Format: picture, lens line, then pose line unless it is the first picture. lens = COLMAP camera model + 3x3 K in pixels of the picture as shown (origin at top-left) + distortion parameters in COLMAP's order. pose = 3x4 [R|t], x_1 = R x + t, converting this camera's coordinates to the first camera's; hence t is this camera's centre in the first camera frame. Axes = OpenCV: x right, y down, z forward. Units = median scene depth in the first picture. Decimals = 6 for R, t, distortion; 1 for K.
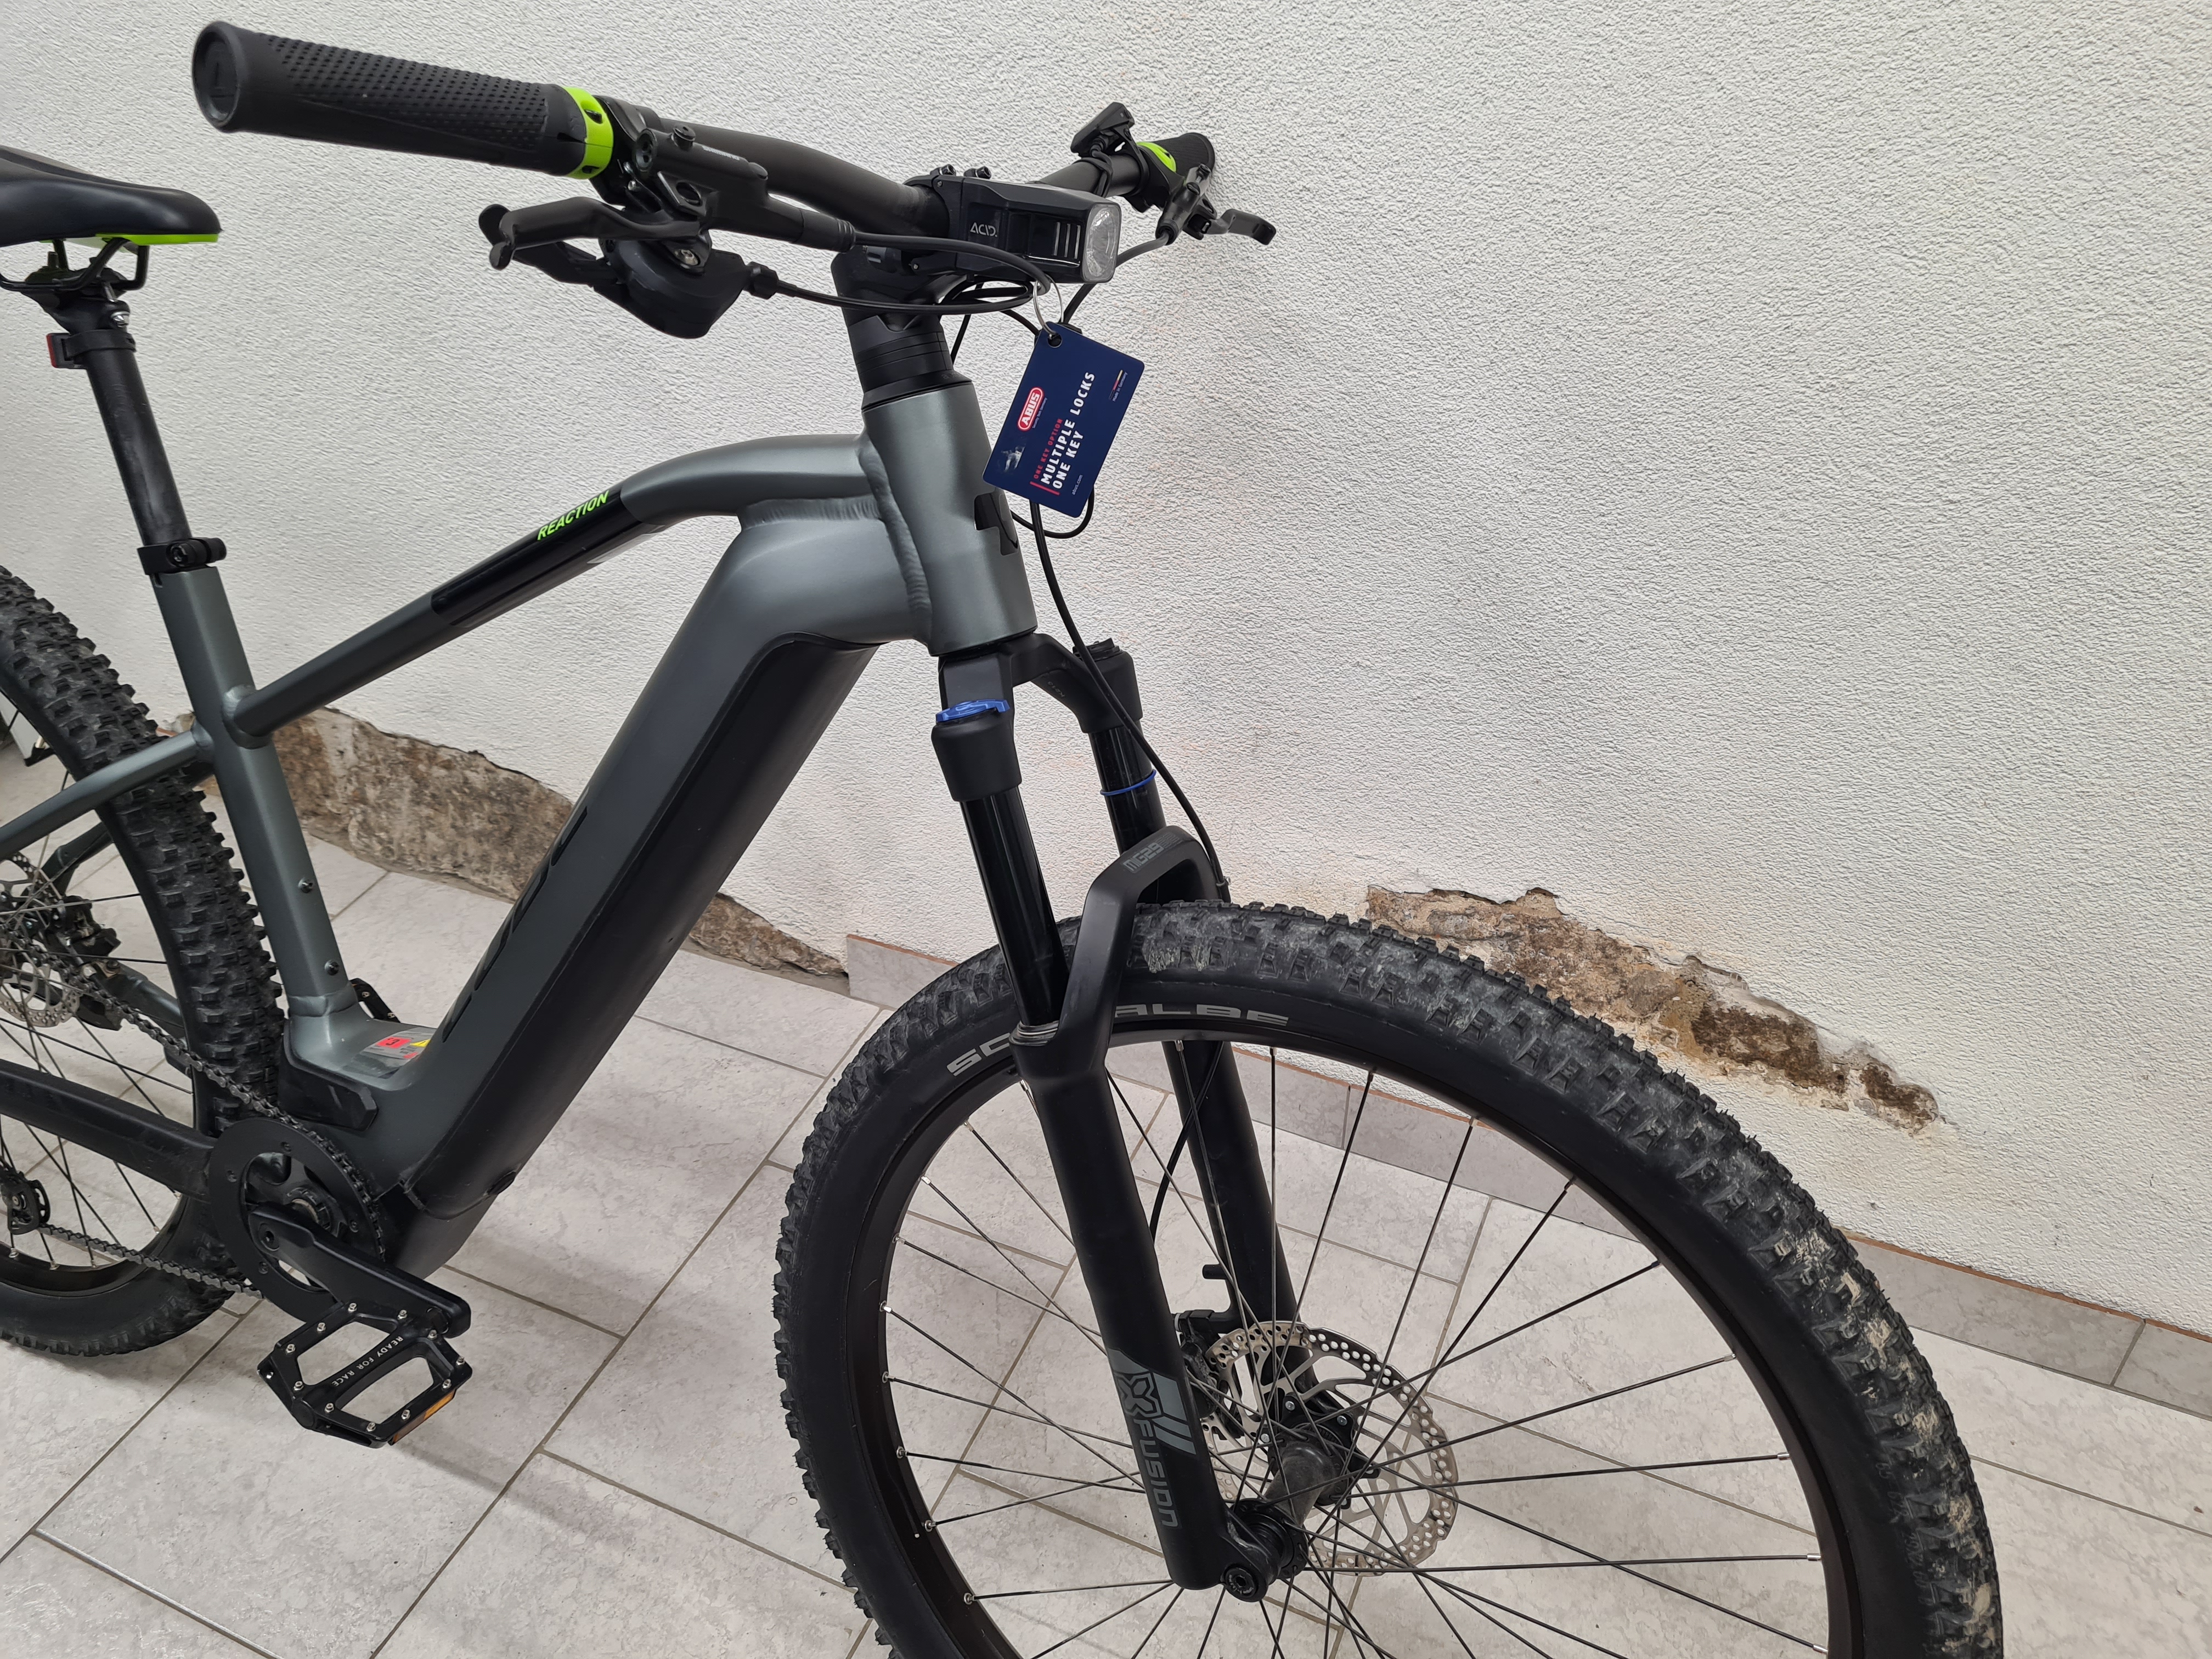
lens RADIAL K [[1729.6, 0, 1120.2], [0, 1729.6, 823.3], [0, 0, 1]] dist [0.057526, -0.064529]
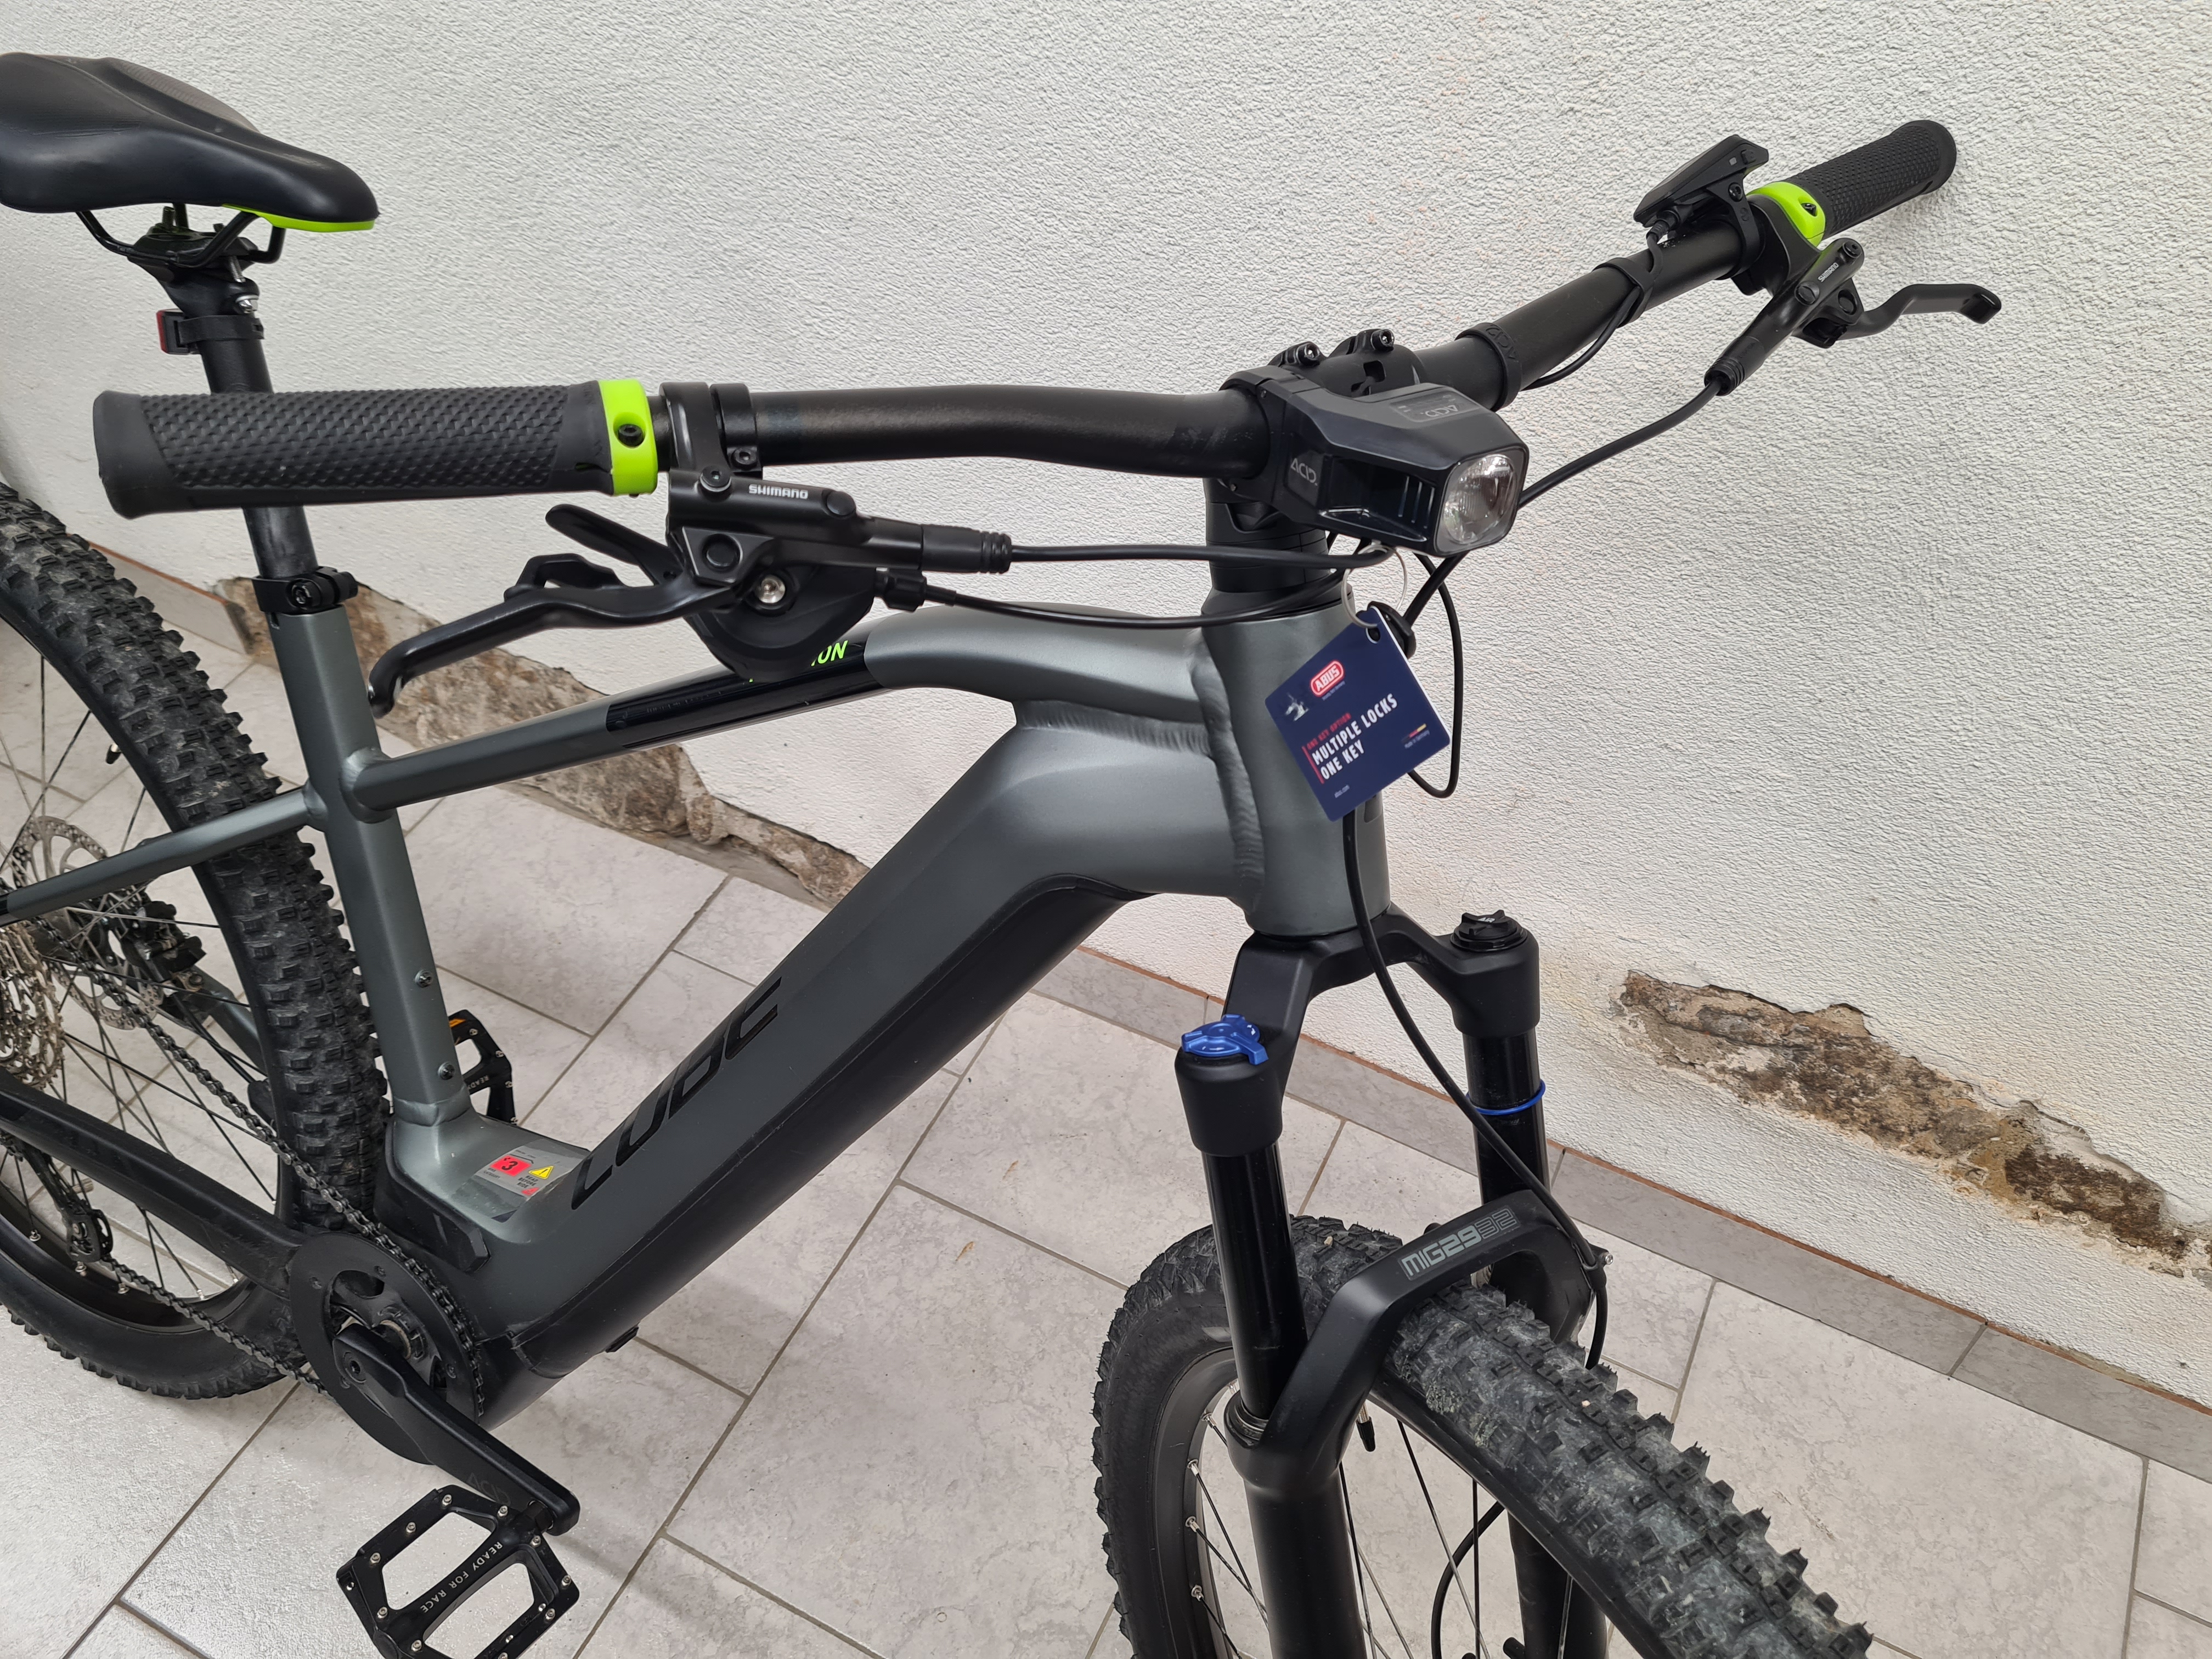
lens RADIAL K [[1729.6, 0, 1120.2], [0, 1729.6, 823.3], [0, 0, 1]] dist [0.057526, -0.064529]
pose [[0.998773, 0.047167, -0.015084, -0.098082], [-0.043519, 0.981369, 0.187137, -0.187181], [0.023630, -0.186251, 0.982218, 0.180481]]
